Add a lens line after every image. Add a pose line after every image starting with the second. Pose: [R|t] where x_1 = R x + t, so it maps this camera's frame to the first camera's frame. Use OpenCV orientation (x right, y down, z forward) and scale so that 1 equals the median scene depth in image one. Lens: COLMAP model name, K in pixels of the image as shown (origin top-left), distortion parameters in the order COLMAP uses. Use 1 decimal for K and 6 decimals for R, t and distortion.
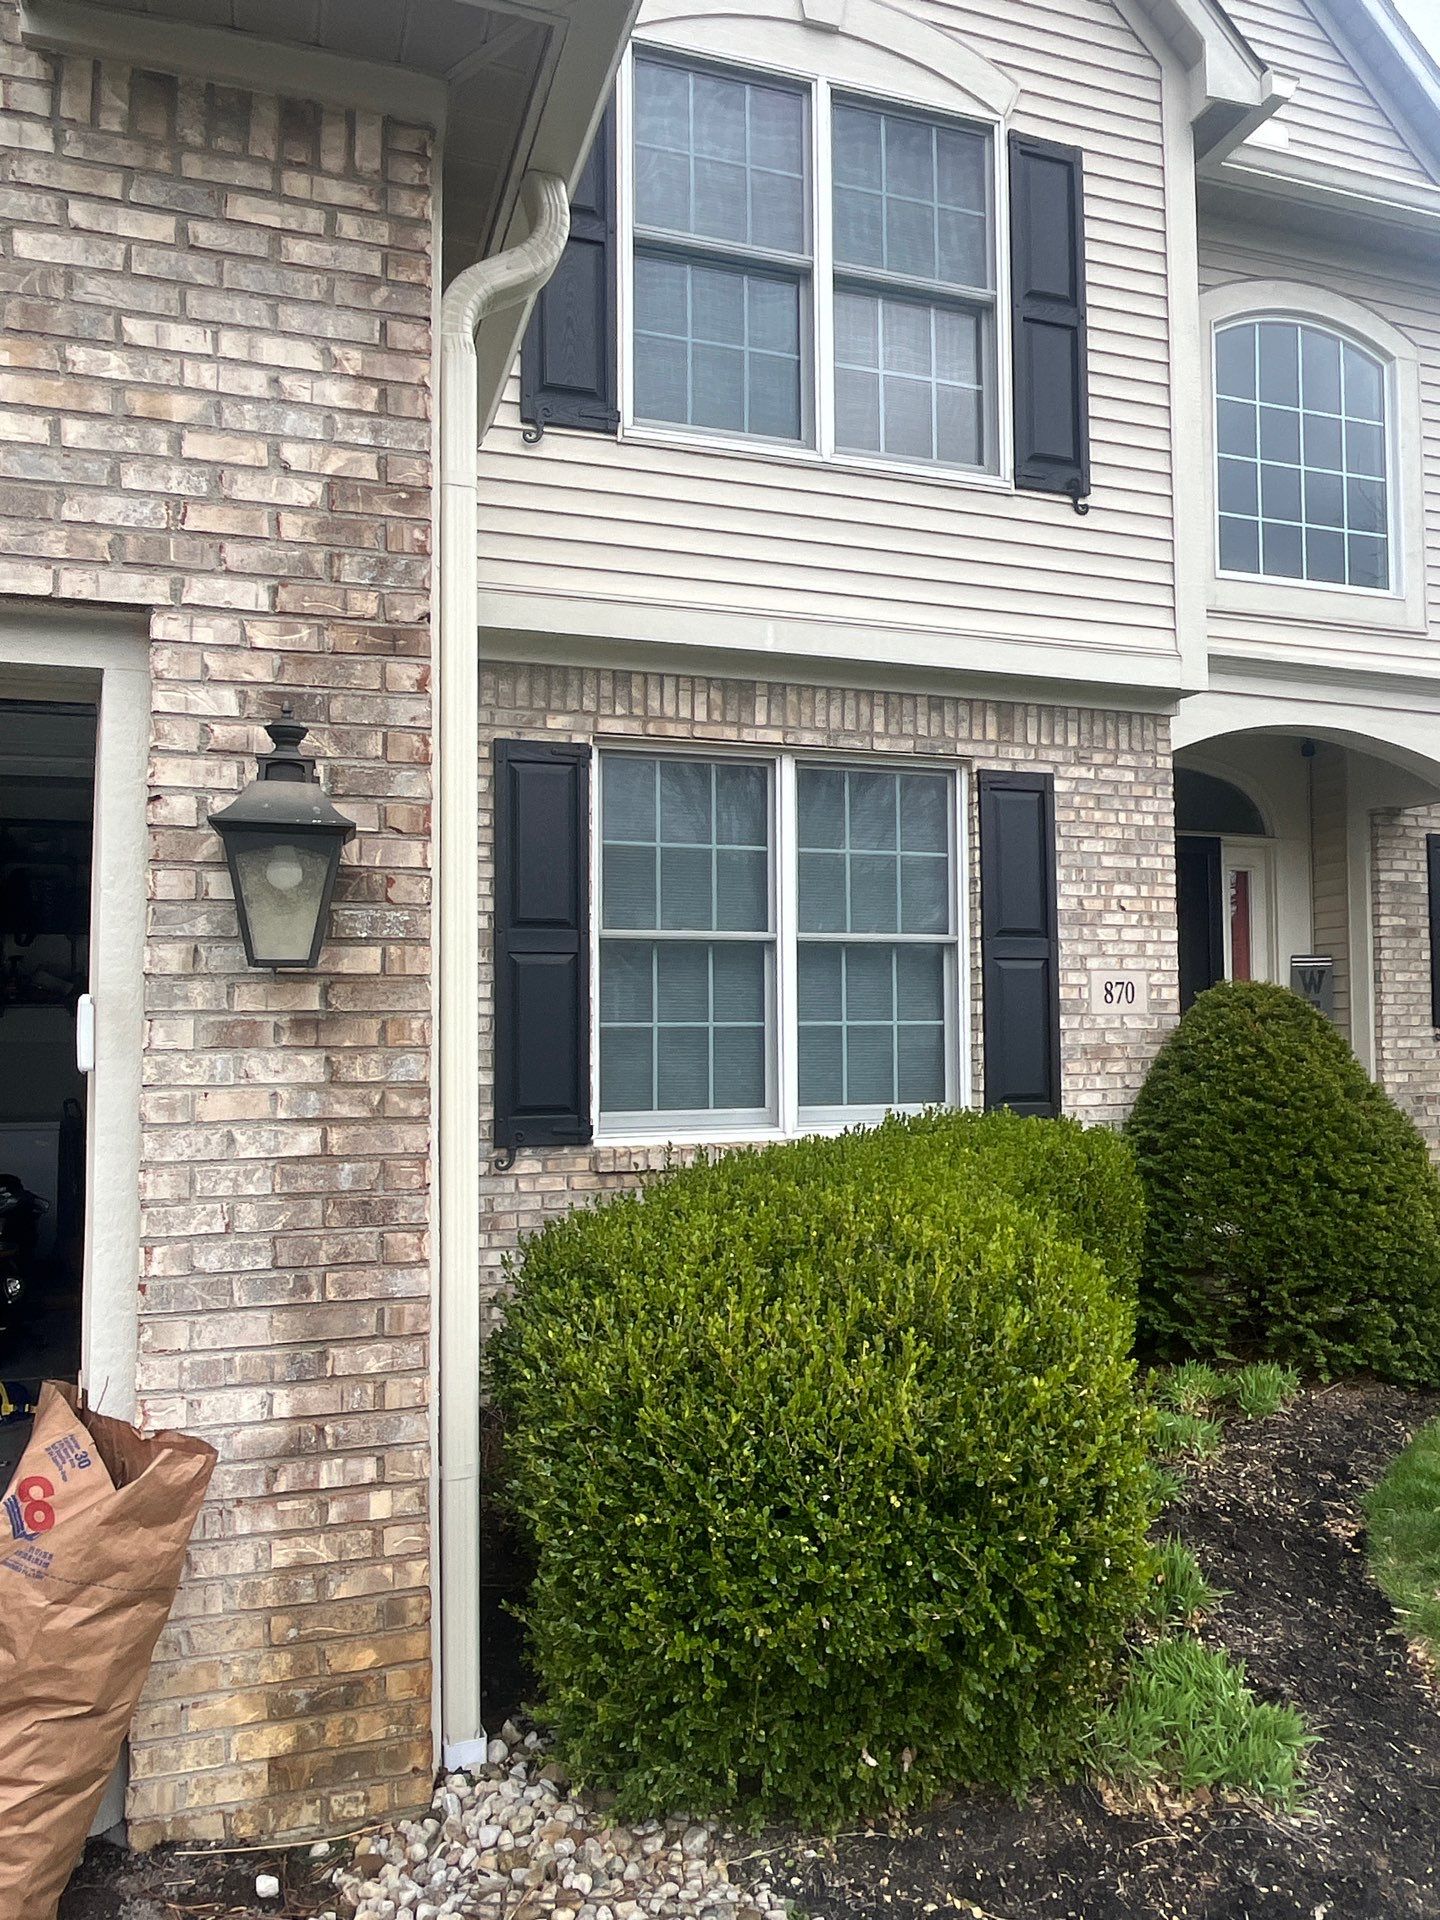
lens RADIAL K [[1341.2, 0, 720.0], [0, 1341.2, 960.0], [0, 0, 1]] dist [0.002200, -0.000983]
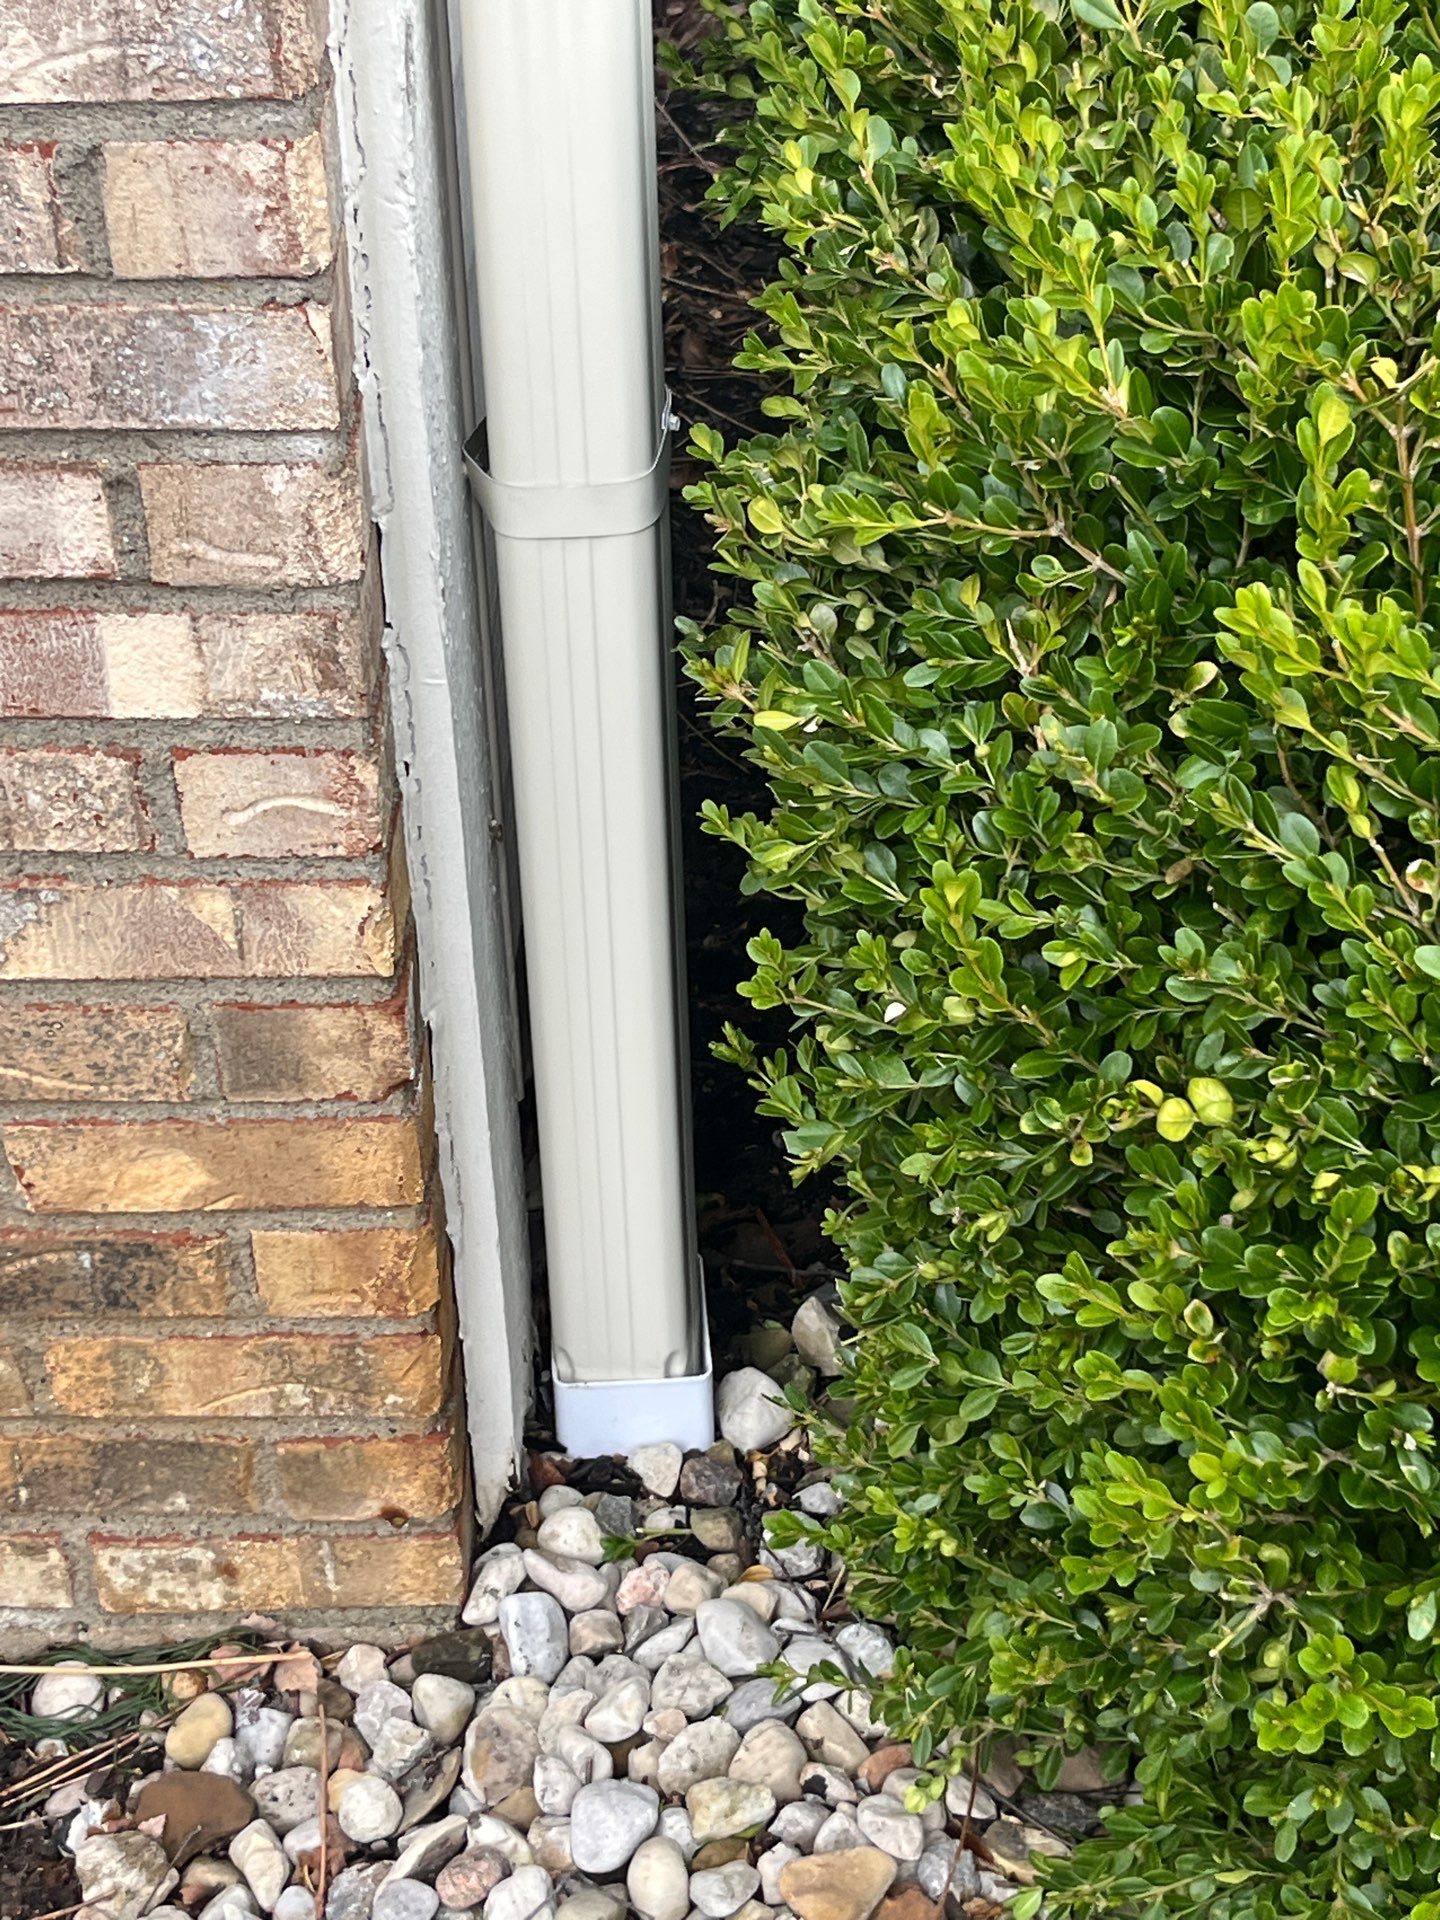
lens RADIAL K [[3366.6, 0, 720.0], [0, 3366.6, 960.0], [0, 0, 1]] dist [0.060678, 0.047261]
pose [[0.939866, 0.185782, -0.286595, 0.008685], [0.030614, 0.789915, 0.612452, 0.099580], [0.340168, -0.584396, 0.736727, 0.579652]]
